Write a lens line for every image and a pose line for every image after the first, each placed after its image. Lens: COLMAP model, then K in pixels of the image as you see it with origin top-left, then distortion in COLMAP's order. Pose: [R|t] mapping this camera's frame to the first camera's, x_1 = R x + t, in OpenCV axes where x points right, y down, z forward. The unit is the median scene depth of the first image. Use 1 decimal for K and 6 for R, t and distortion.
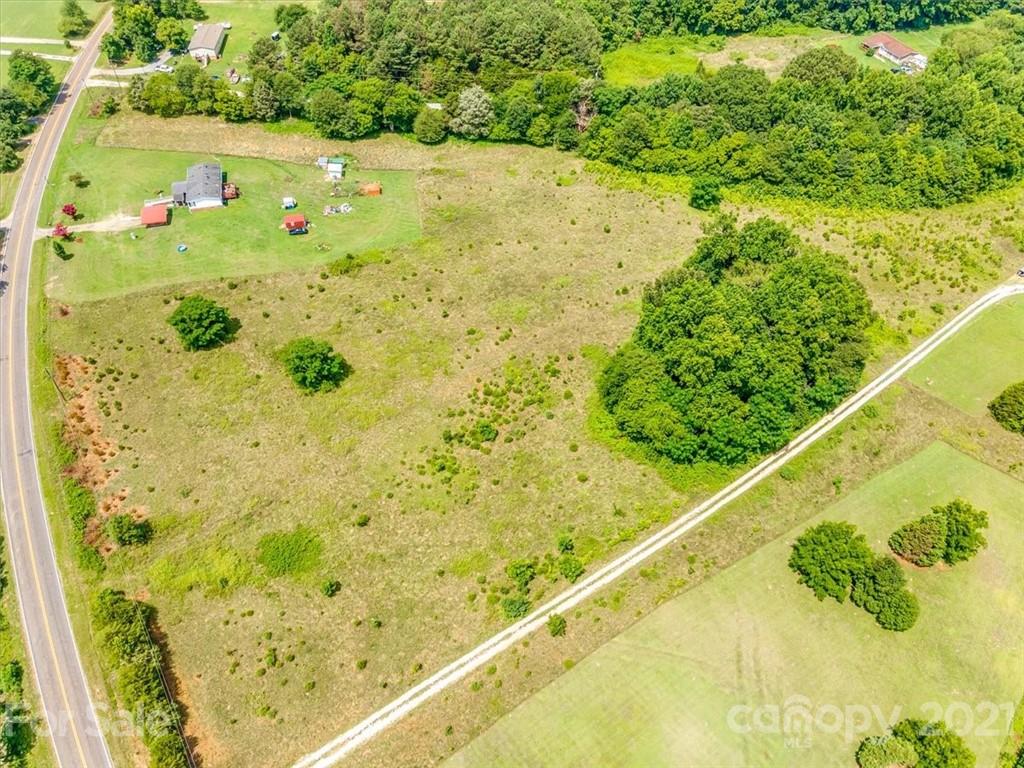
lens RADIAL K [[782.3, 0, 510.0], [0, 782.3, 378.9], [0, 0, 1]] dist [-0.011446, 0.039066]
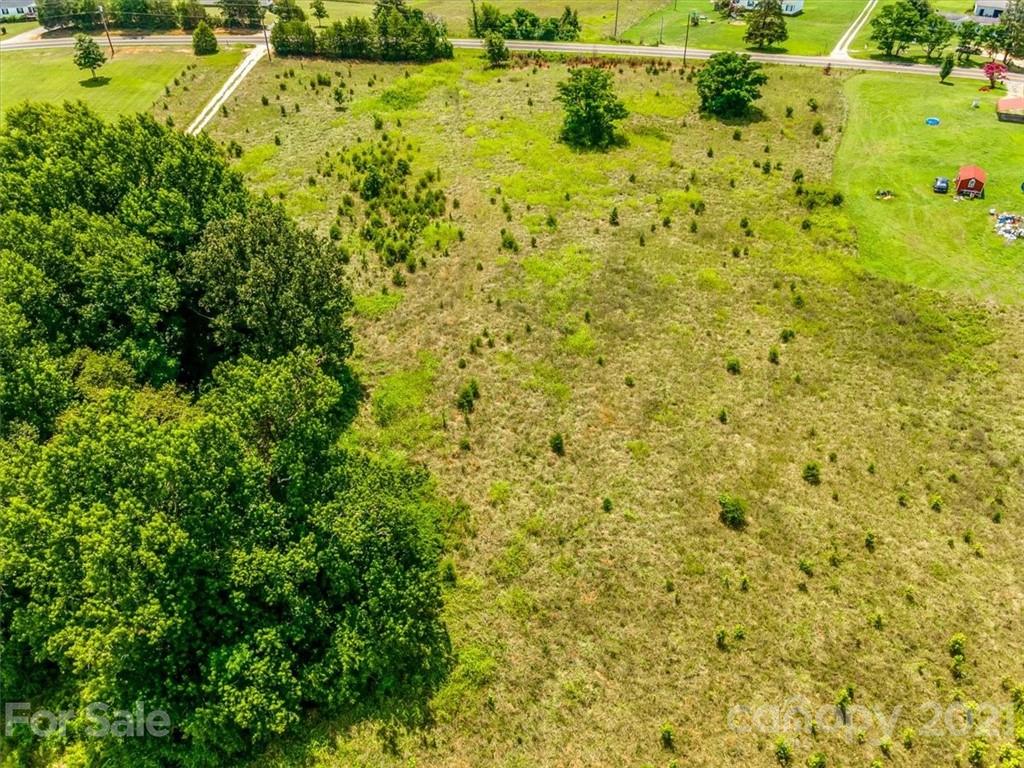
lens RADIAL K [[782.3, 0, 510.0], [0, 782.3, 378.9], [0, 0, 1]] dist [-0.011446, 0.039066]
pose [[-0.589895, 0.475585, -0.652566, 0.447417], [-0.589757, 0.298258, 0.750486, -0.491682], [0.551553, 0.827563, 0.104539, 1.118176]]
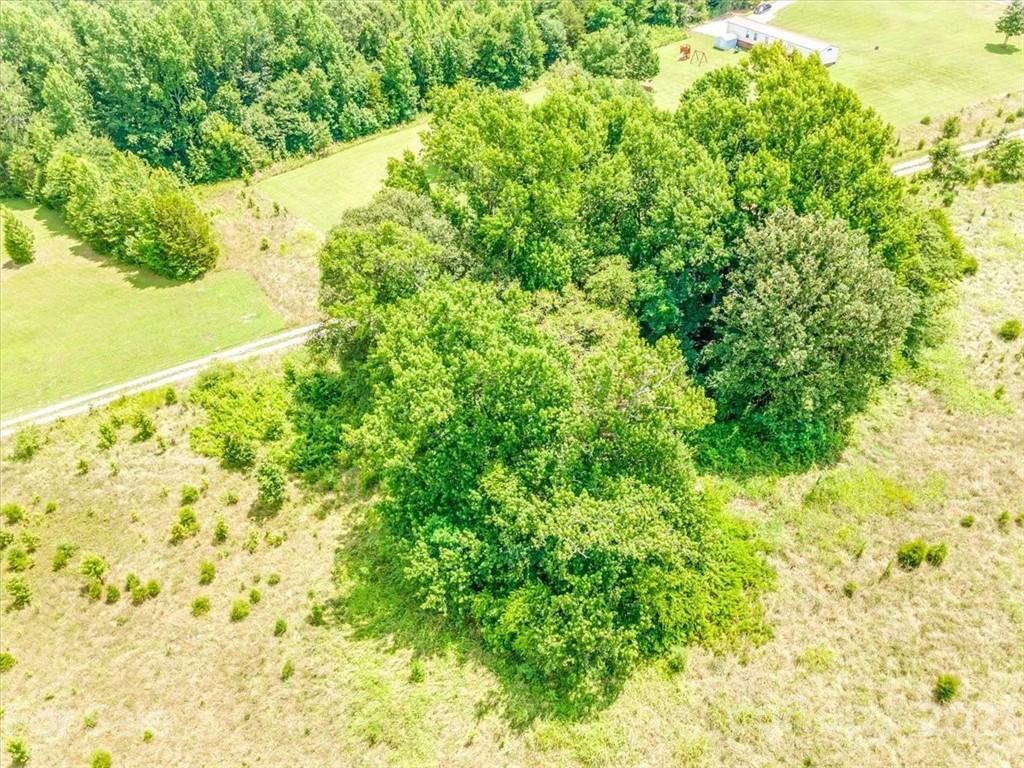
lens RADIAL K [[782.3, 0, 510.0], [0, 782.3, 378.9], [0, 0, 1]] dist [-0.011446, 0.039066]
pose [[-0.978618, -0.126465, 0.162212, 0.298109], [0.154081, 0.071688, 0.985454, -0.510051], [-0.136254, 0.989377, -0.050669, 1.126415]]
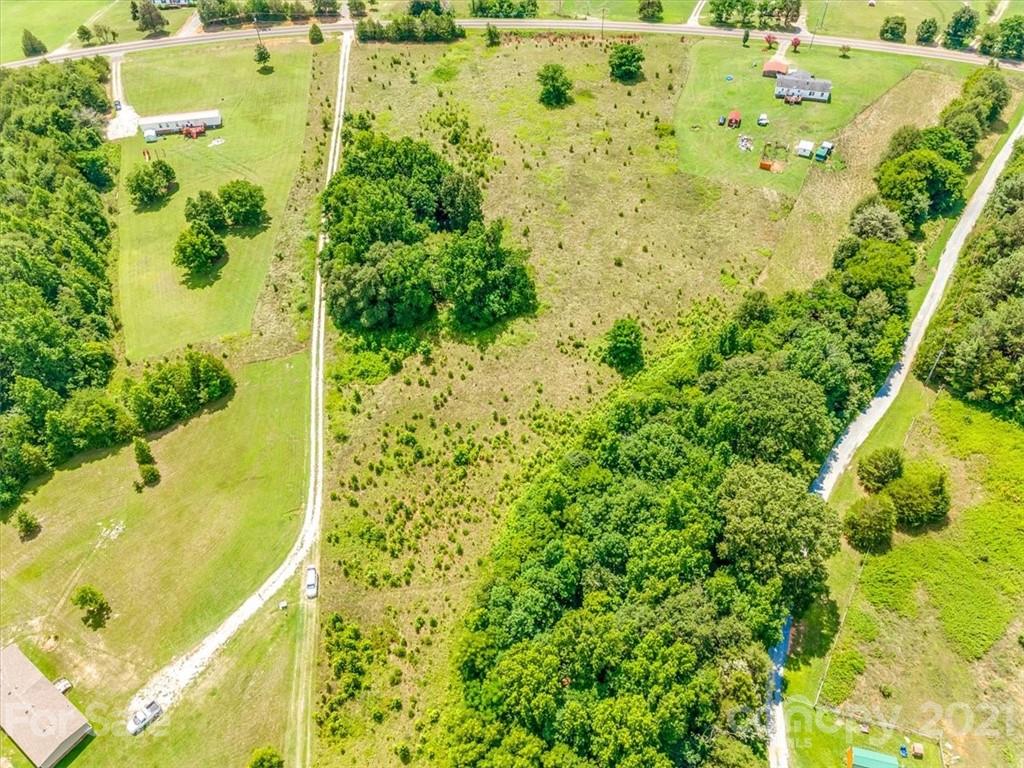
lens RADIAL K [[782.3, 0, 510.0], [0, 782.3, 378.9], [0, 0, 1]] dist [-0.011446, 0.039066]
pose [[-0.507746, 0.625846, -0.592039, 1.089445], [-0.622522, 0.208516, 0.754312, -1.027710], [0.595533, 0.751557, 0.283730, 0.963672]]
